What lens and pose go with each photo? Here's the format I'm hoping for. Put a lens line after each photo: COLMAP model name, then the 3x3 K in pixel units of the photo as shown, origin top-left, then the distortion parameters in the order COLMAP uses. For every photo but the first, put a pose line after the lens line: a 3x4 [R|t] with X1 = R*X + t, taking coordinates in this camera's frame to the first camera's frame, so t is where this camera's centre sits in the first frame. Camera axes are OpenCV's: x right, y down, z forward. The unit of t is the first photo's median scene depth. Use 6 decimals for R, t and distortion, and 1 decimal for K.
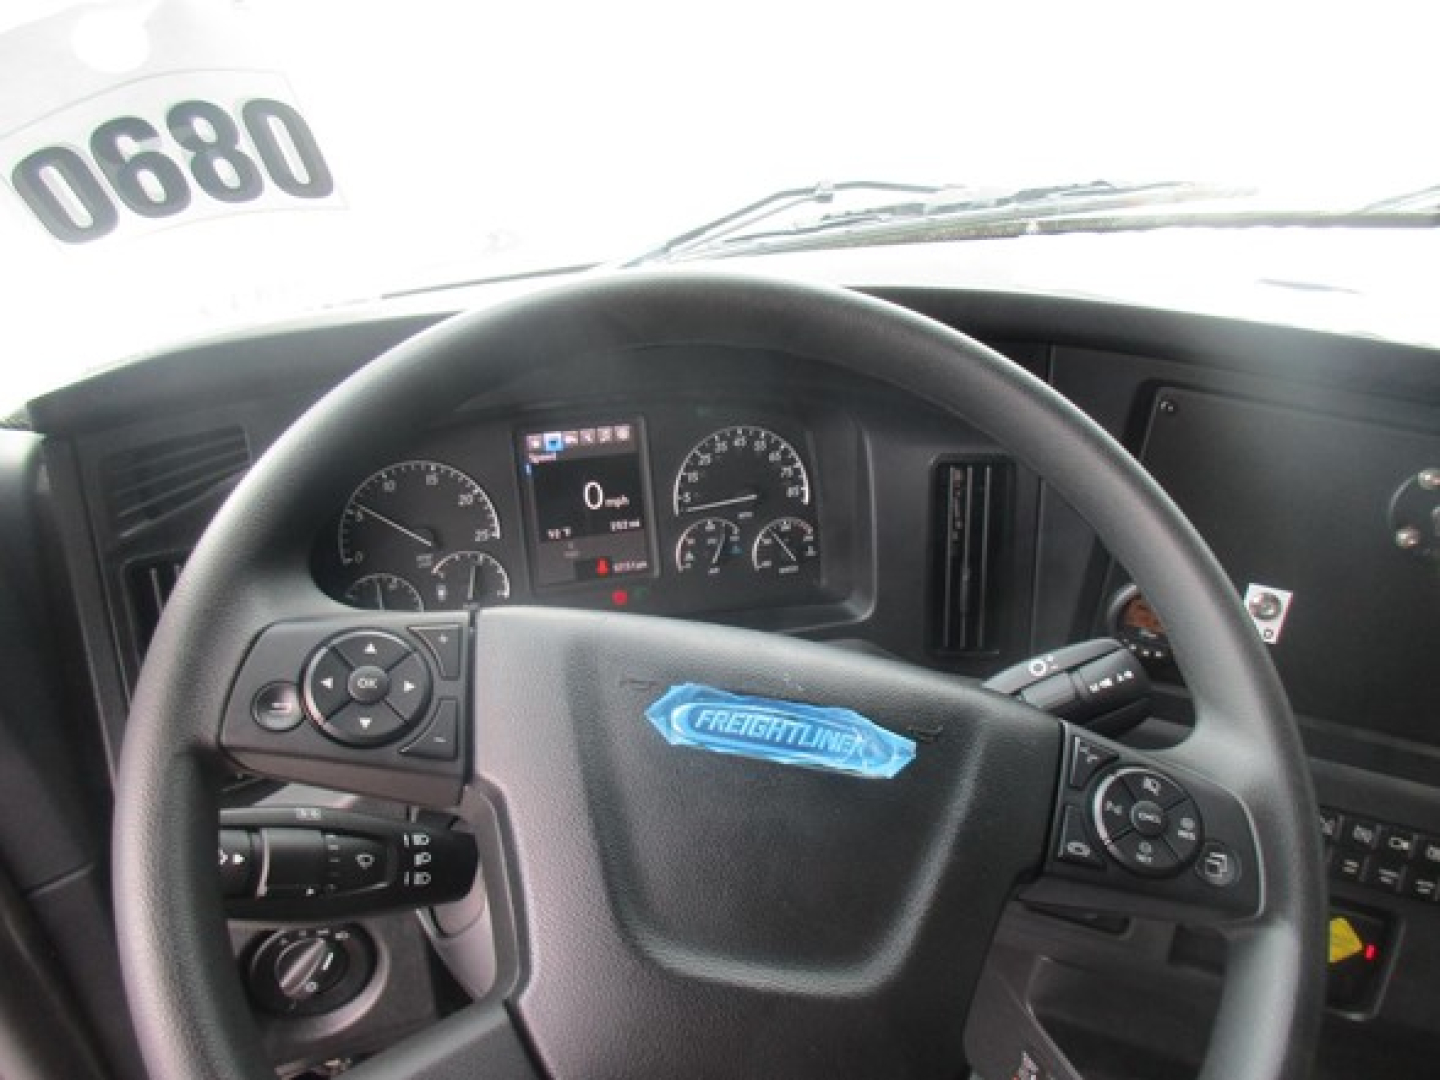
lens RADIAL K [[1034.1, 0, 725.1], [0, 1034.1, 541.9], [0, 0, 1]] dist [0.002916, 0.002293]
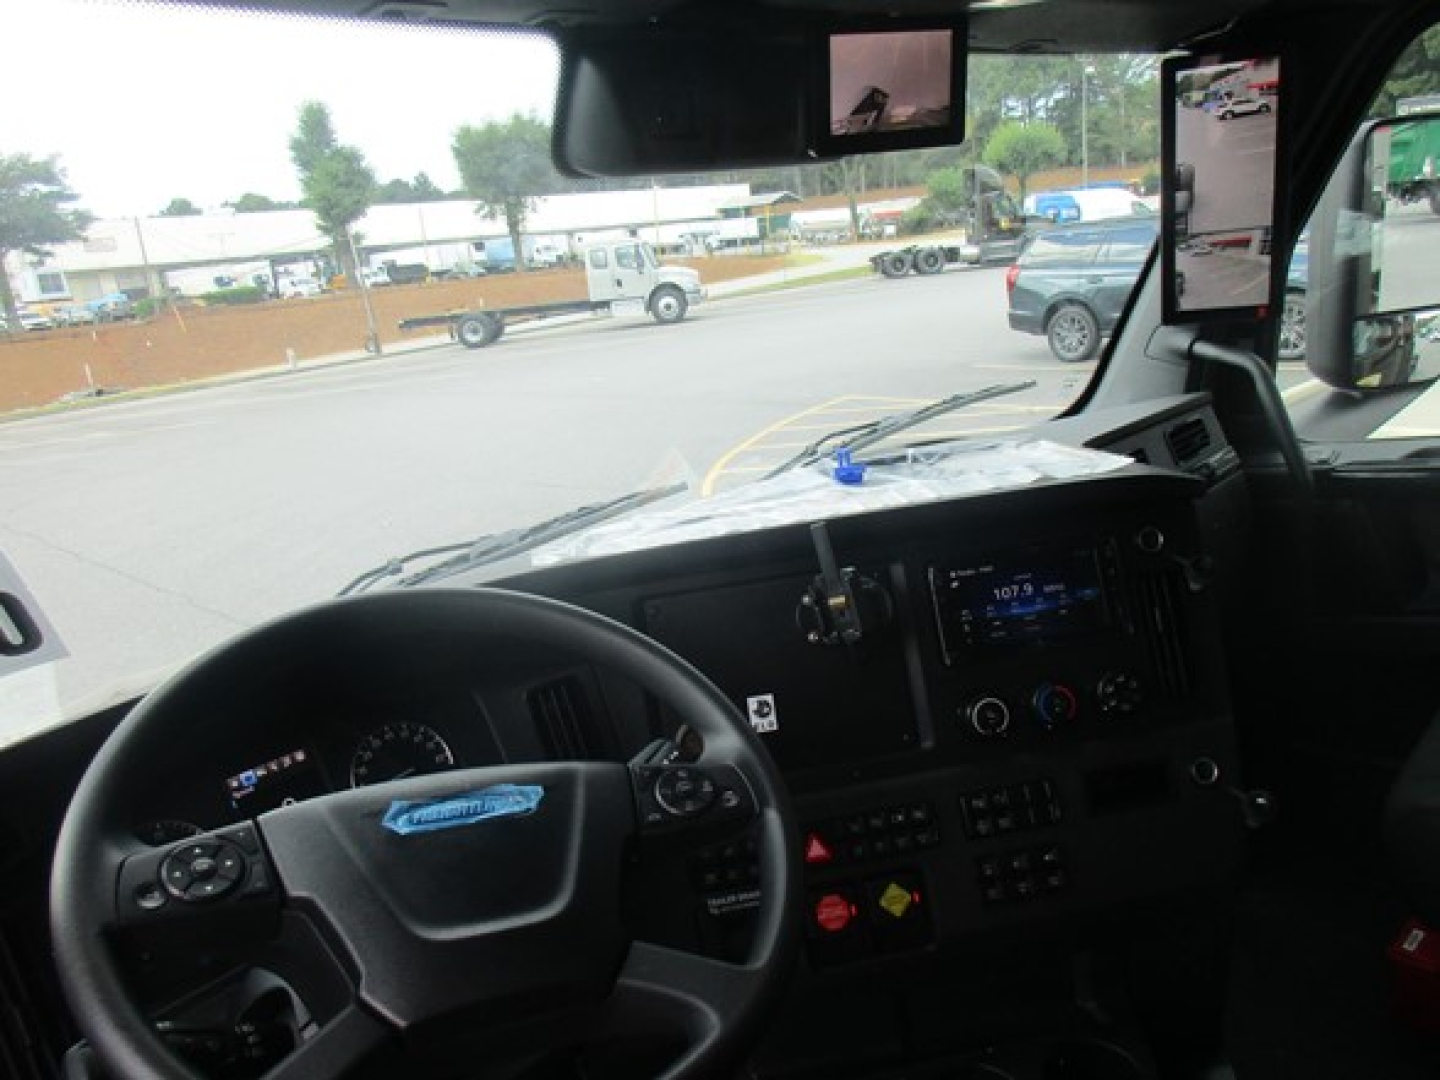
lens RADIAL K [[1057.0, 0, 723.3], [0, 1057.0, 553.3], [0, 0, 1]] dist [-0.009644, -0.000345]
pose [[0.879562, -0.281561, 0.383528, -0.096250], [0.398393, 0.876523, -0.270167, 0.365748], [-0.260103, 0.390423, 0.883129, -0.655314]]
